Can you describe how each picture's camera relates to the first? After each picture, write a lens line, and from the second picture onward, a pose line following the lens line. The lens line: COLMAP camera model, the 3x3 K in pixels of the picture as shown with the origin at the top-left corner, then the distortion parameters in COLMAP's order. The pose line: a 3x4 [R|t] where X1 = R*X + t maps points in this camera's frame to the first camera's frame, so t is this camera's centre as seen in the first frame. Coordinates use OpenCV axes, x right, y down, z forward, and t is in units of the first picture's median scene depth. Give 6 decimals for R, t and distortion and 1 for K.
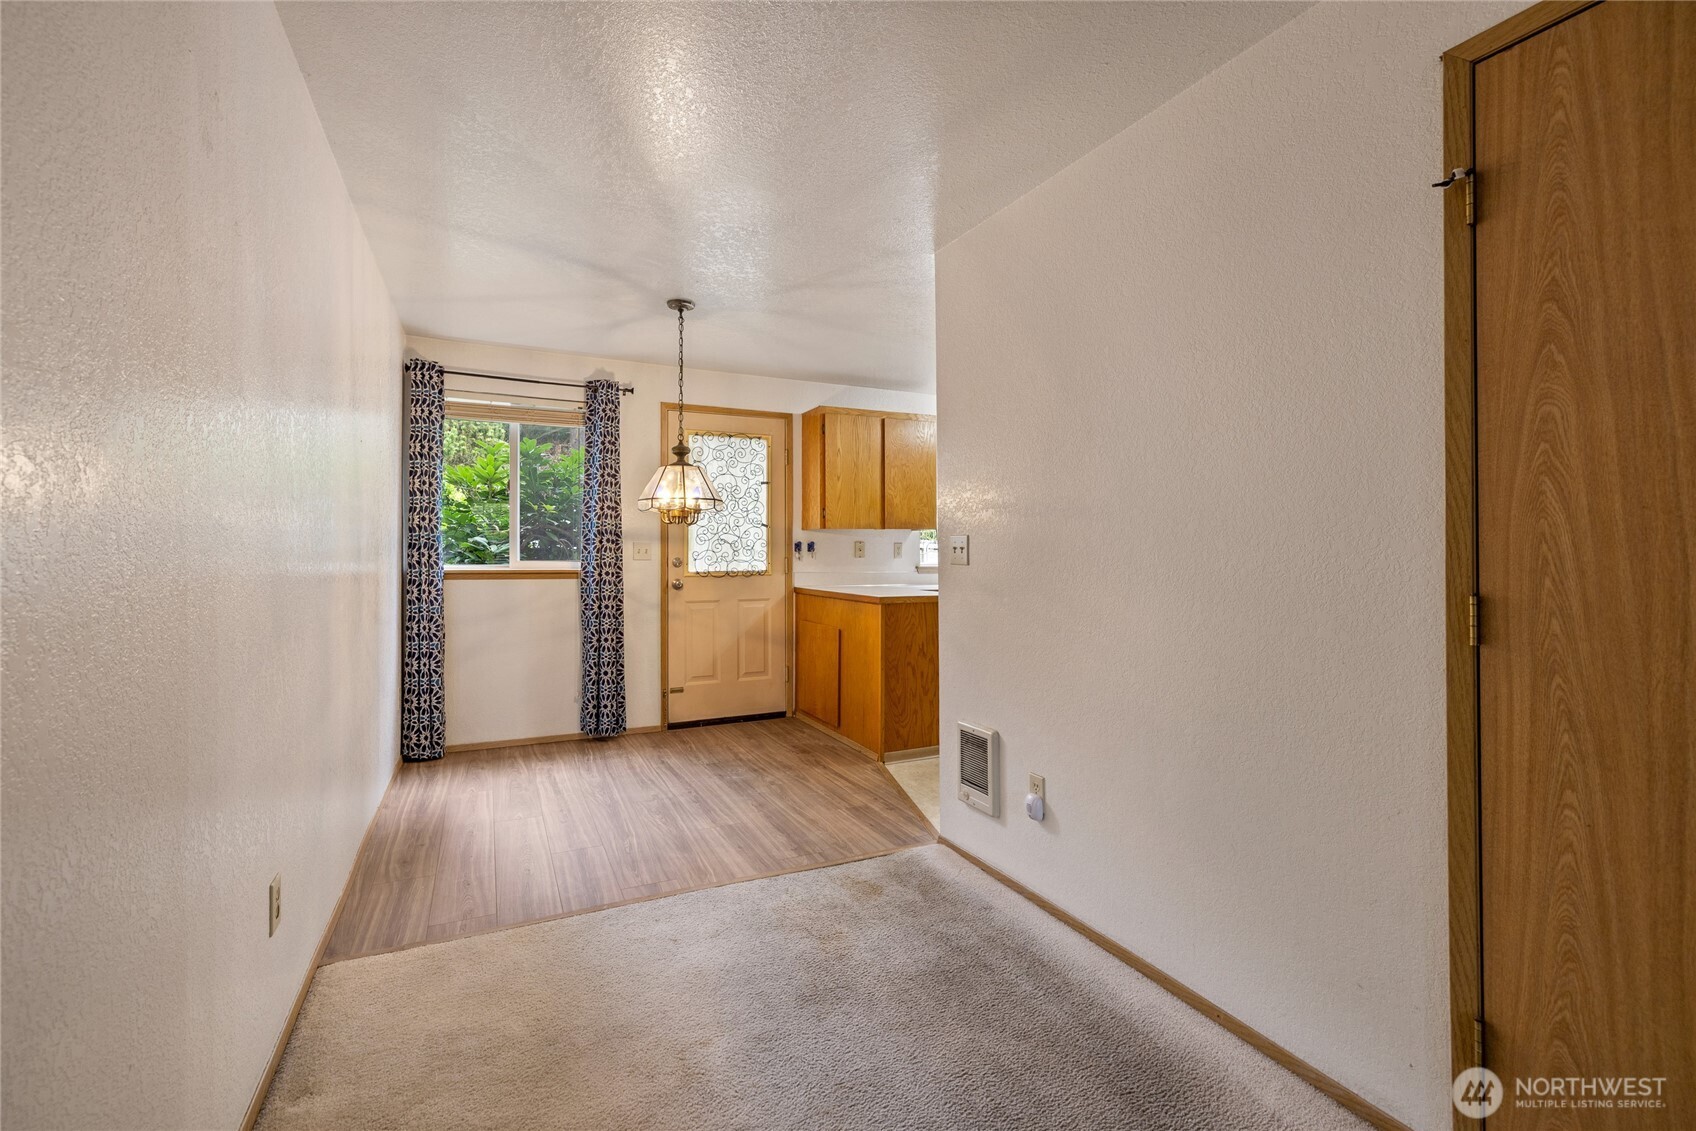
lens RADIAL K [[713.3, 0, 817.6], [0, 713.3, 549.2], [0, 0, 1]] dist [-0.000275, 0.000317]
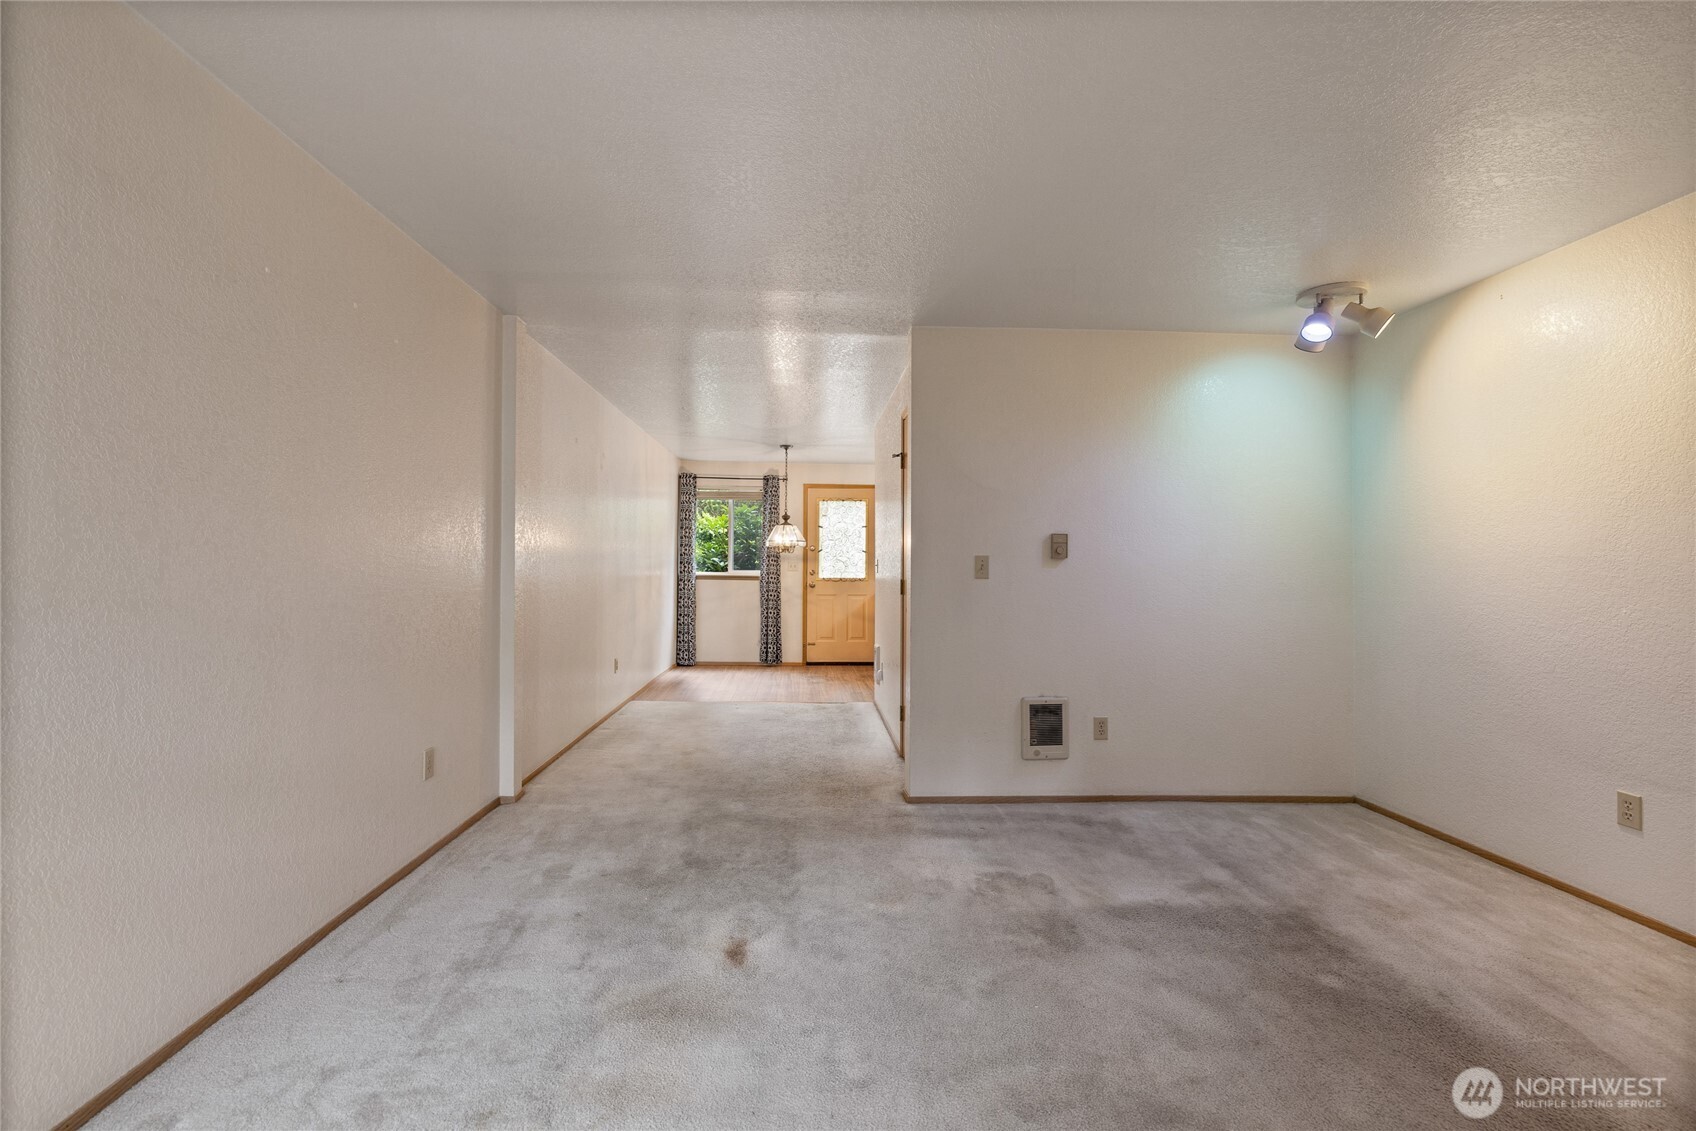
lens RADIAL K [[721.9, 0, 833.1], [0, 721.9, 560.3], [0, 0, 1]] dist [0.001160, 0.000498]
pose [[0.916216, 0.005252, -0.400651, 0.613977], [-0.007027, 0.999971, -0.002960, -0.007487], [0.400624, 0.005527, 0.916226, -0.680731]]
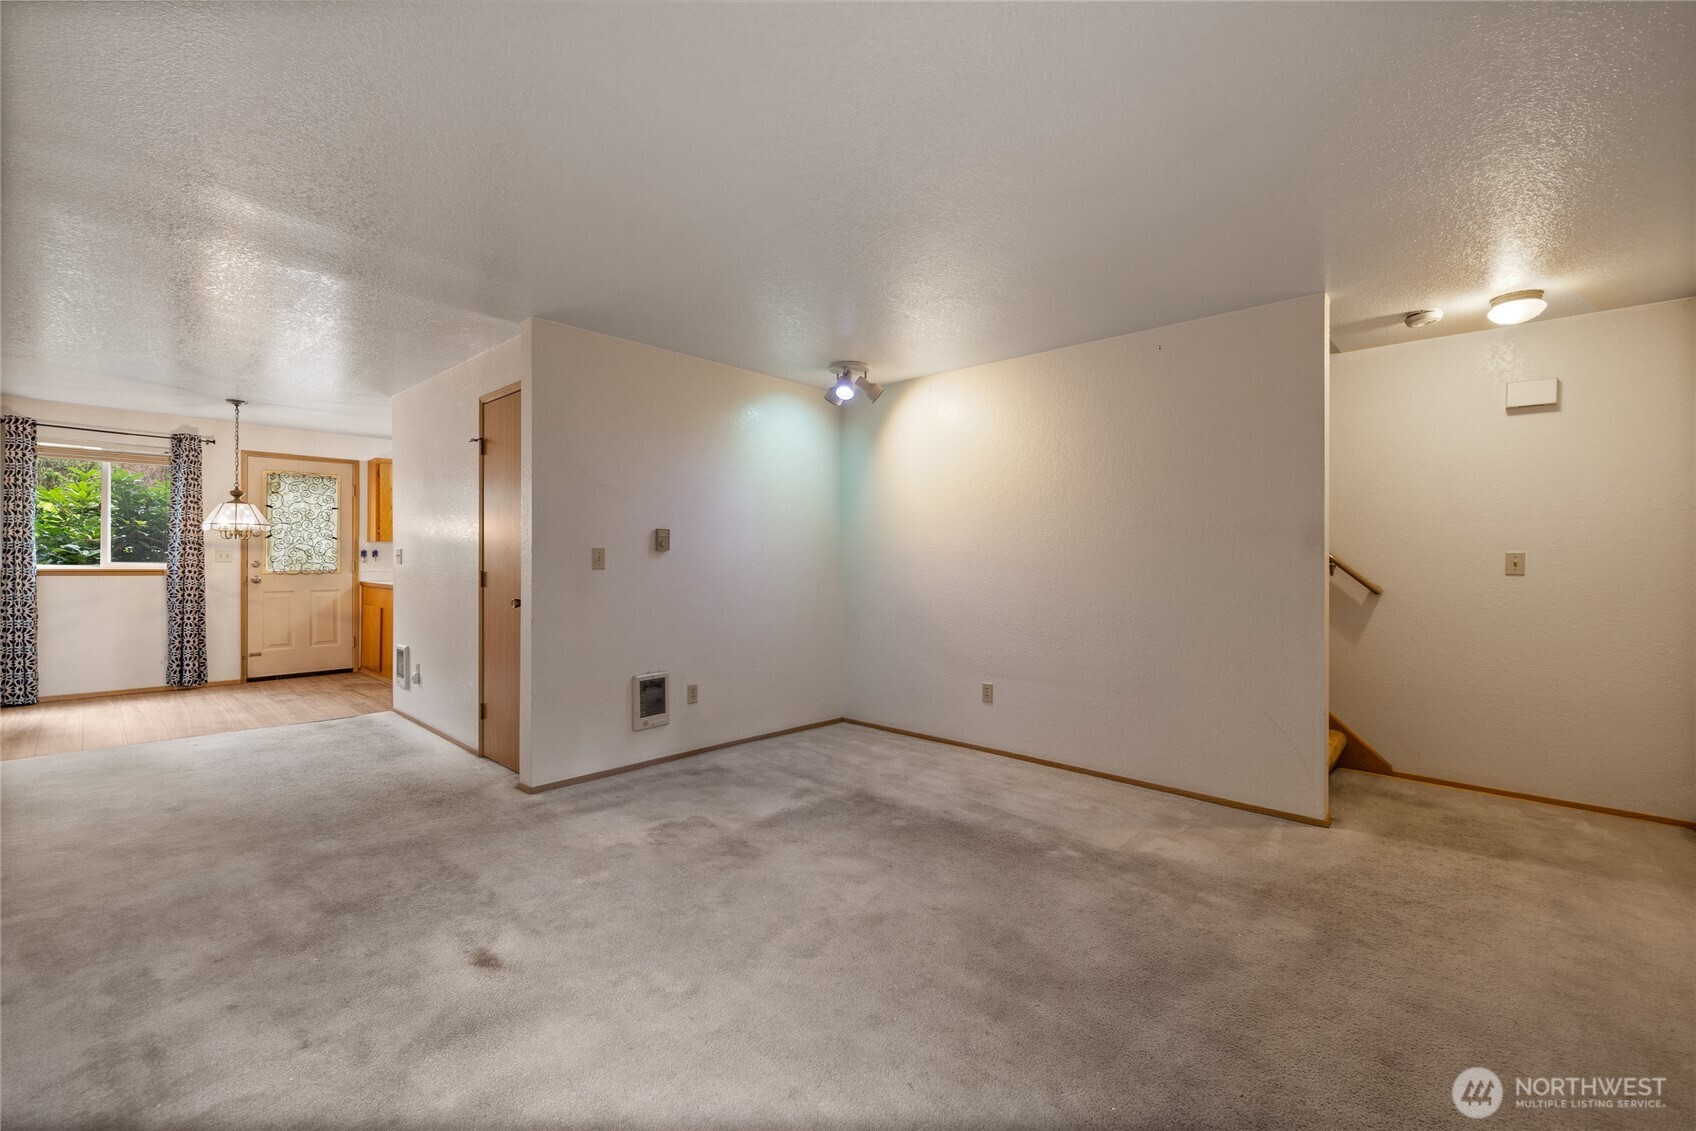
lens RADIAL K [[721.9, 0, 833.1], [0, 721.9, 560.3], [0, 0, 1]] dist [0.001160, 0.000498]
pose [[0.934916, 0.005179, 0.354831, 0.385681], [-0.008781, 0.999925, 0.008542, -0.011456], [-0.354760, -0.011102, 0.934891, -0.786453]]
